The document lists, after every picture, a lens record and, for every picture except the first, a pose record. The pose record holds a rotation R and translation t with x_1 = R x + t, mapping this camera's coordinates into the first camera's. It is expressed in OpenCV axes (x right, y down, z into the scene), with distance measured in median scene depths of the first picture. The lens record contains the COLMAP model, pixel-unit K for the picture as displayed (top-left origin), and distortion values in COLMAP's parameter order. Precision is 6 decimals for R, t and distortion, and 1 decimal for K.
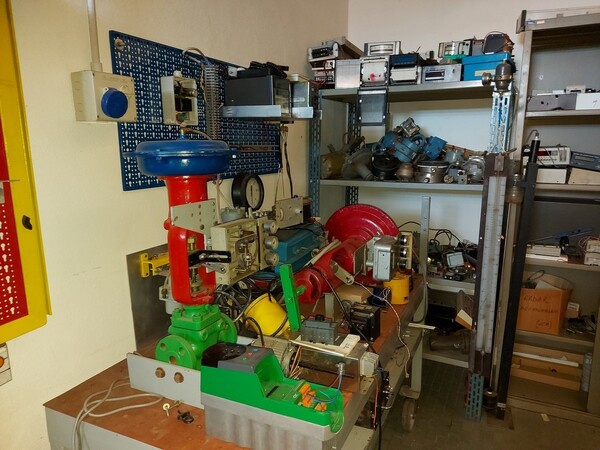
lens RADIAL K [[432.5, 0, 304.7], [0, 432.5, 225.5], [0, 0, 1]] dist [0.088926, -0.099848]
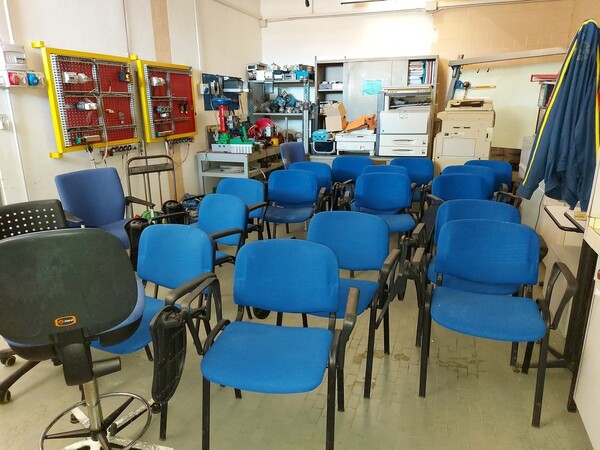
lens RADIAL K [[432.5, 0, 304.7], [0, 432.5, 225.5], [0, 0, 1]] dist [0.088926, -0.099848]
pose [[0.991956, -0.036916, 0.121083, 0.000273], [0.025971, 0.995535, 0.090753, 0.399835], [-0.123892, -0.086878, 0.988485, -2.029689]]
